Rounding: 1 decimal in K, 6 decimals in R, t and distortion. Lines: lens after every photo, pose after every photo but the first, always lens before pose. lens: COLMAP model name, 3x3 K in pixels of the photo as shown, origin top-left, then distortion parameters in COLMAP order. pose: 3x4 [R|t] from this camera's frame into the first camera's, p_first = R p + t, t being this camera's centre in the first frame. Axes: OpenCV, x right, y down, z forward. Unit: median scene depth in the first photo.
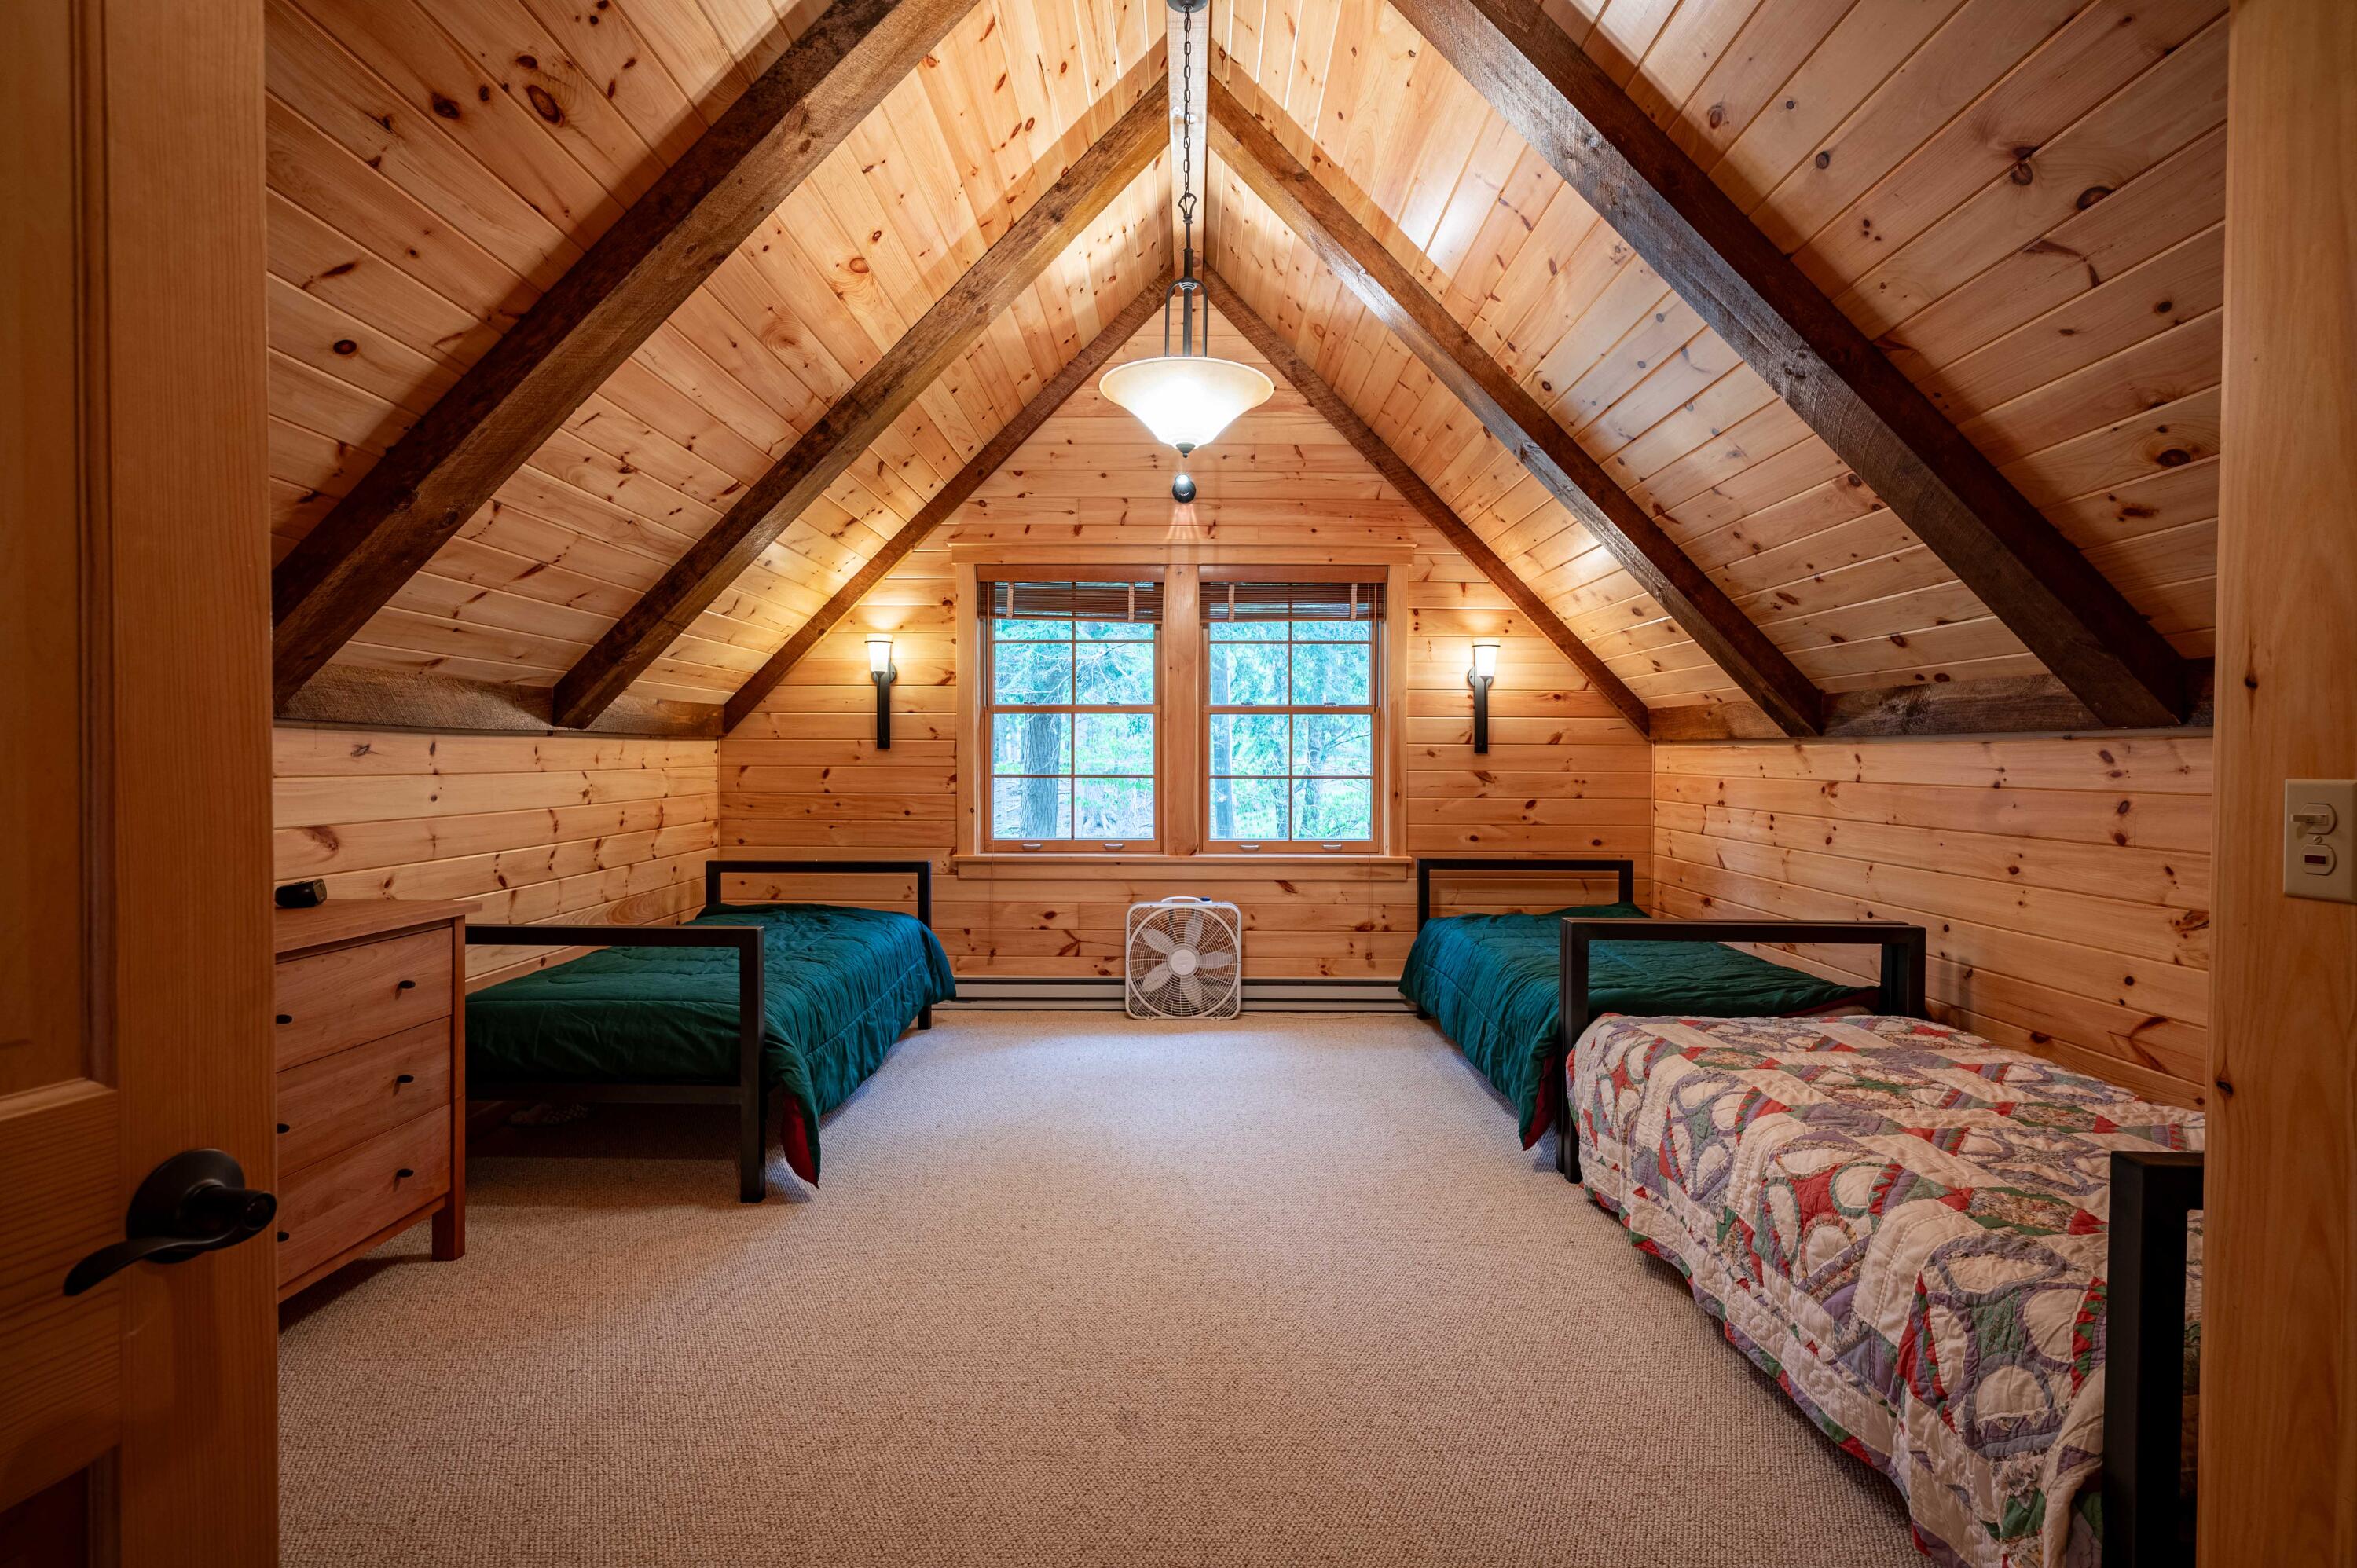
lens RADIAL K [[1122.2, 0, 1195.7], [0, 1122.2, 780.0], [0, 0, 1]] dist [-0.003559, 0.006078]
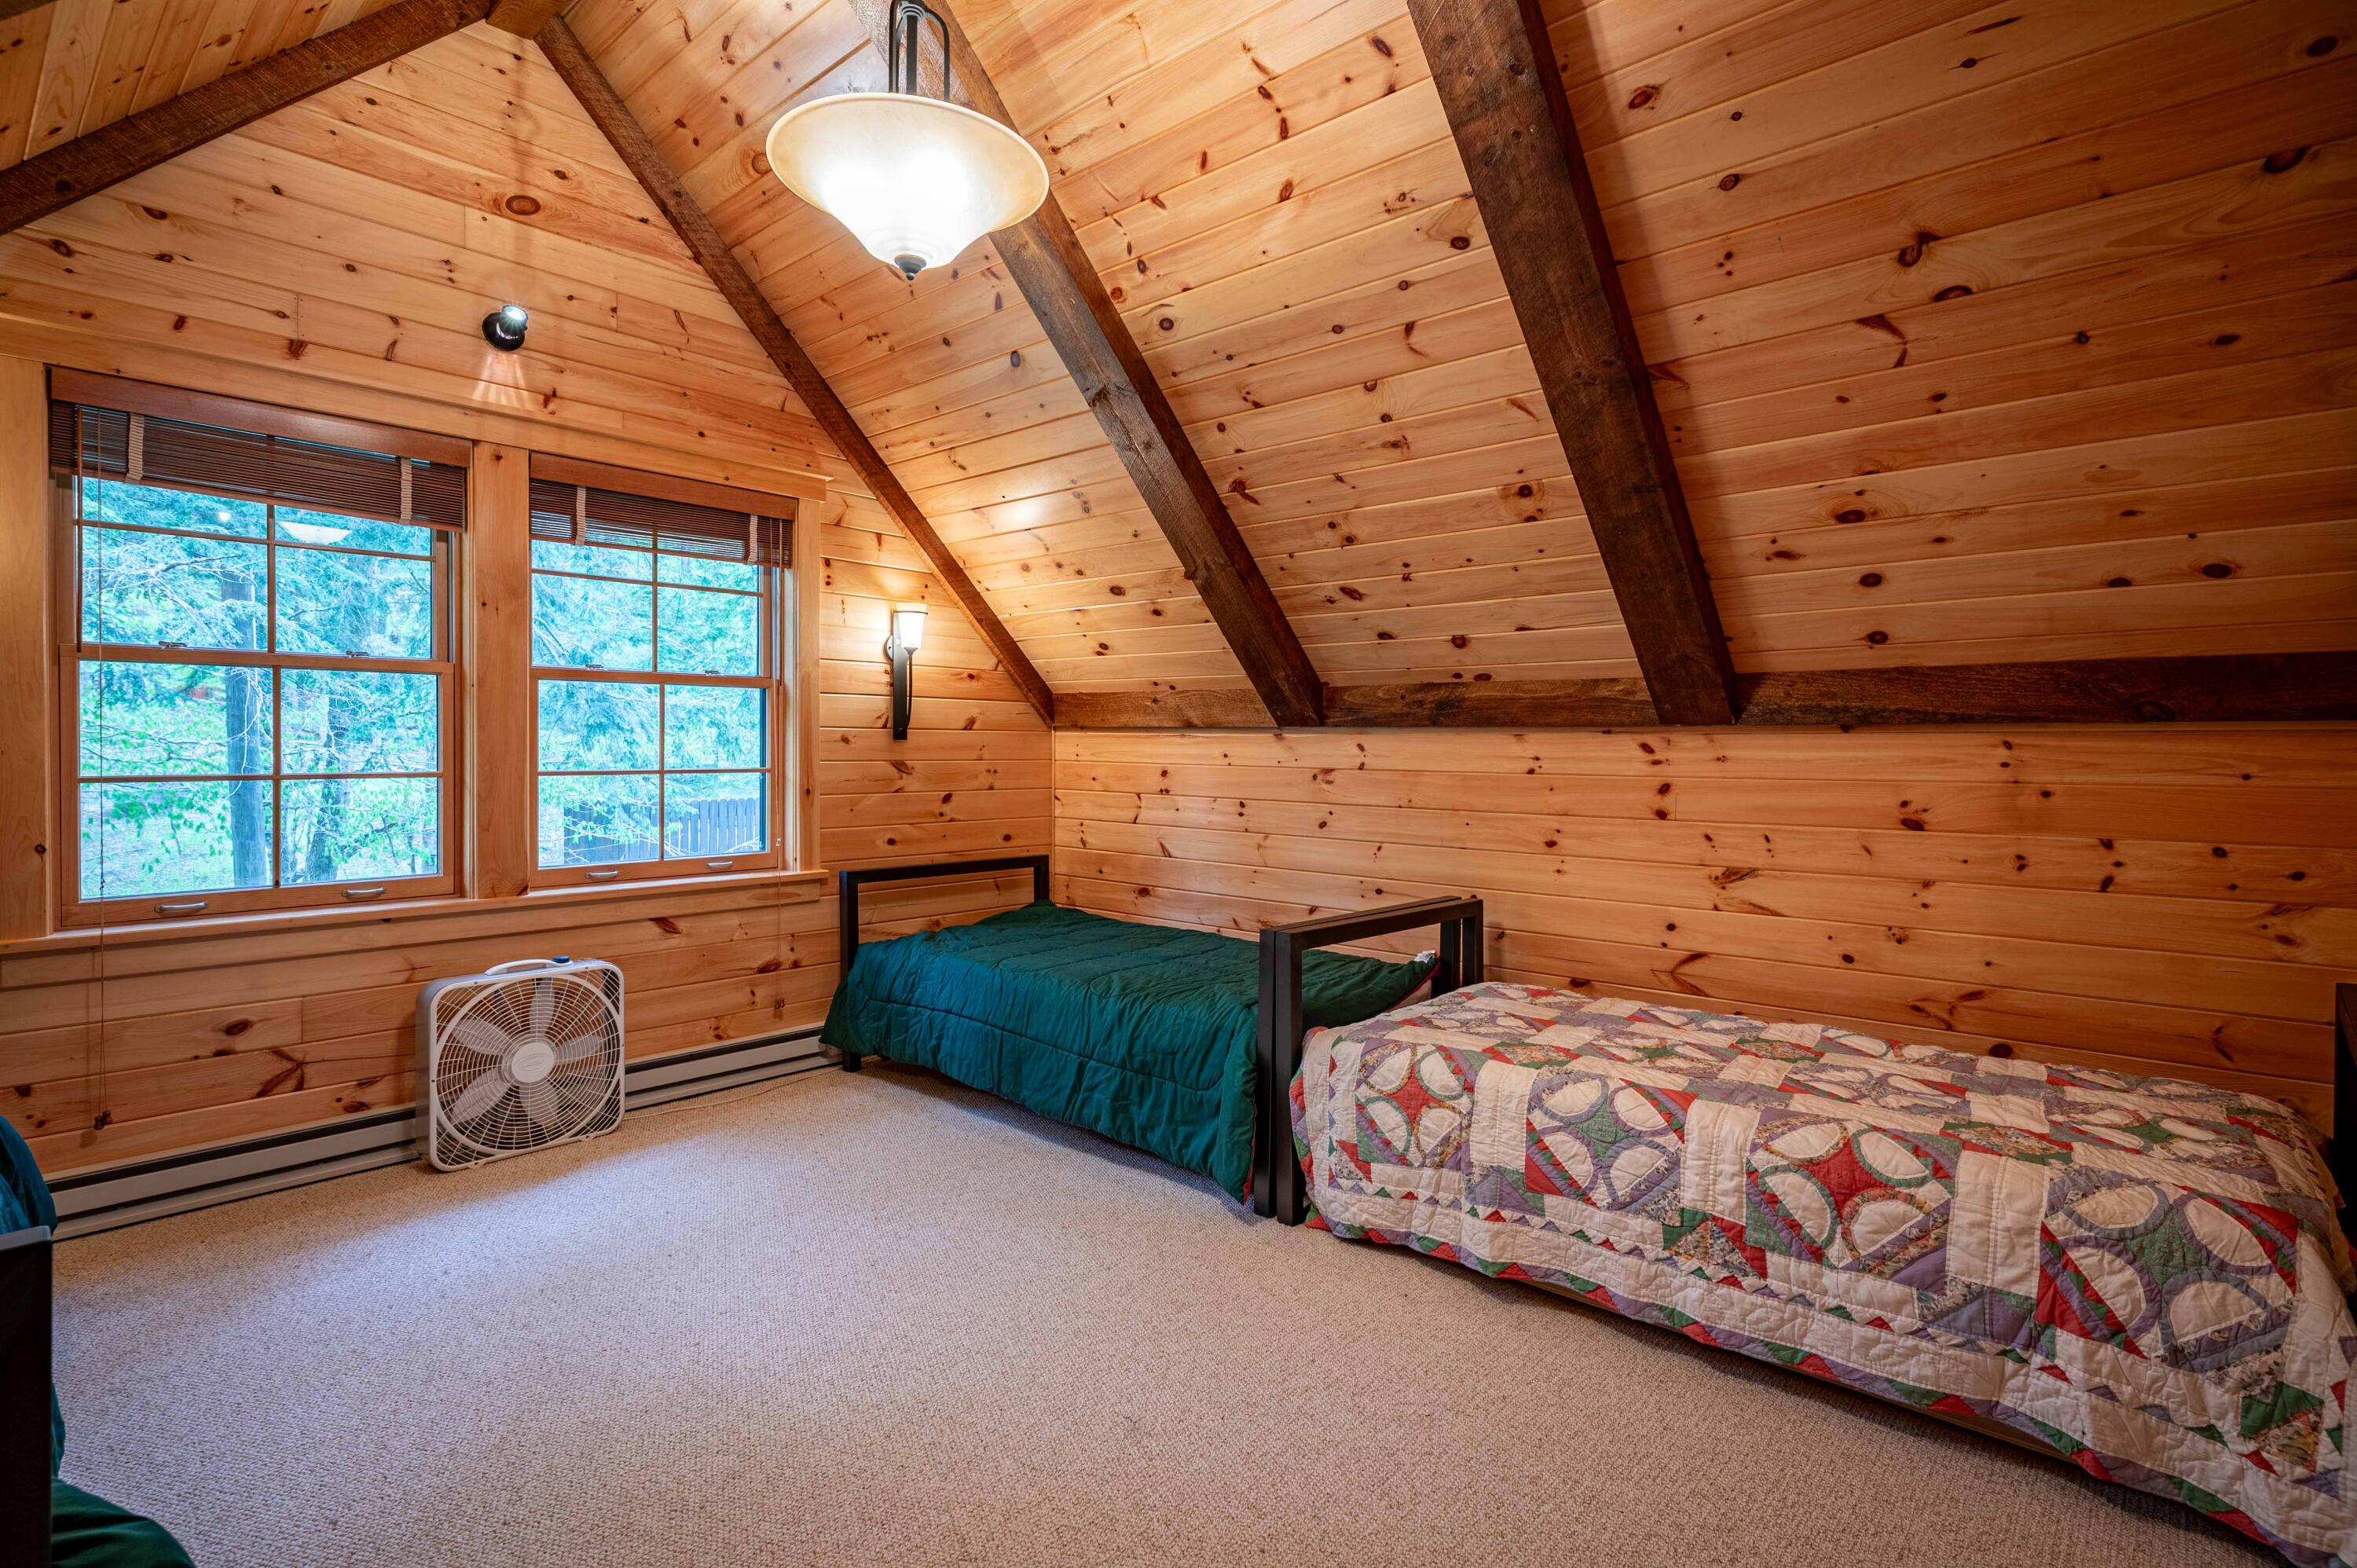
lens RADIAL K [[1131.1, 0, 1180.5], [0, 1131.1, 754.9], [0, 0, 1]] dist [0.000741, 0.001364]
pose [[0.670209, -0.005944, 0.742148, -0.235746], [0.011193, 0.999935, -0.002100, -0.008373], [-0.742088, 0.009714, 0.670232, 0.279158]]
